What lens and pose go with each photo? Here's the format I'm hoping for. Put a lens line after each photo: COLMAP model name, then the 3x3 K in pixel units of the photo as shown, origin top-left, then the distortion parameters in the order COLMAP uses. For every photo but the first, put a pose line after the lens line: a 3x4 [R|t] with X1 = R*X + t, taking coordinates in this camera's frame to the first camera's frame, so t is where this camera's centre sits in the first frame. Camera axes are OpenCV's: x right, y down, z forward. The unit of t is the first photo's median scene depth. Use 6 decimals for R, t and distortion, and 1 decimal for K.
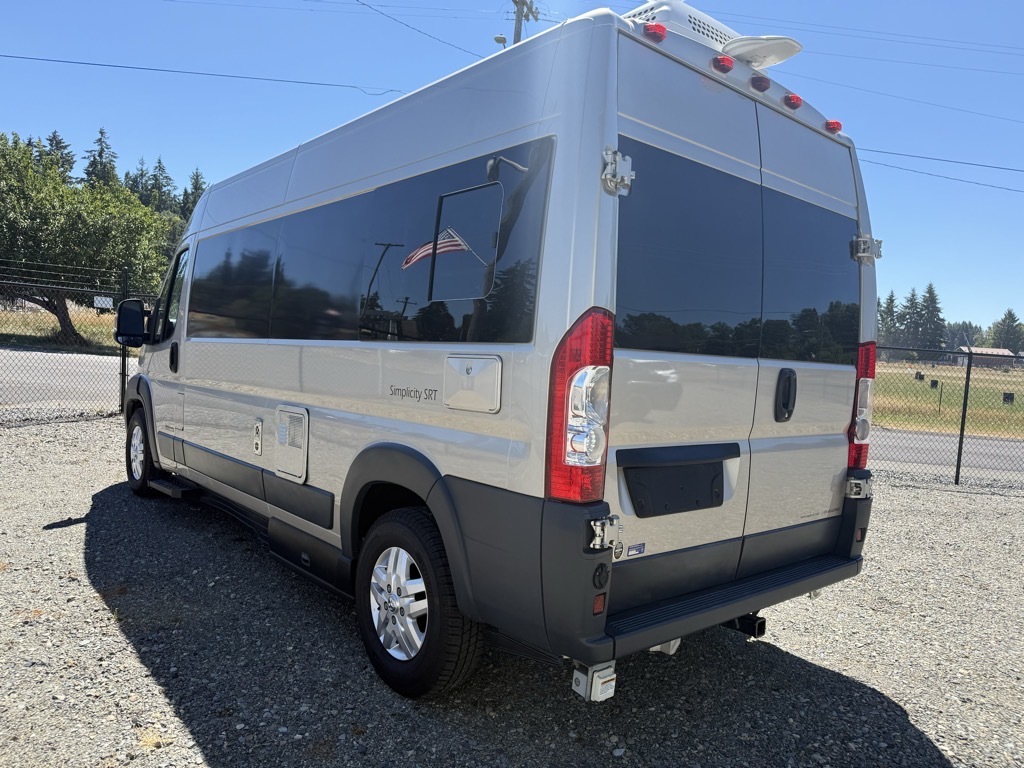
lens RADIAL K [[721.1, 0, 512.0], [0, 721.1, 384.0], [0, 0, 1]] dist [0.055501, -0.000248]
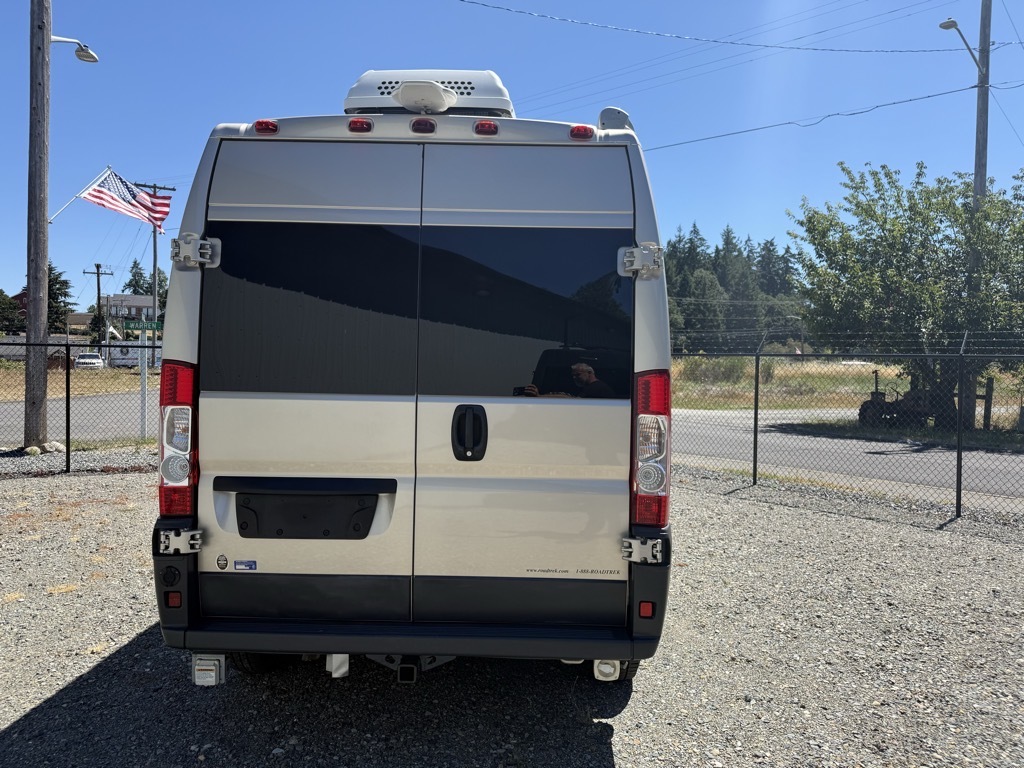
lens RADIAL K [[734.2, 0, 521.5], [0, 734.2, 371.2], [0, 0, 1]] dist [-0.008917, 0.000146]
pose [[0.755073, -0.049680, -0.653756, 1.062355], [-0.001072, 0.997030, -0.077004, 0.008694], [0.655640, 0.058845, 0.752777, 0.326402]]
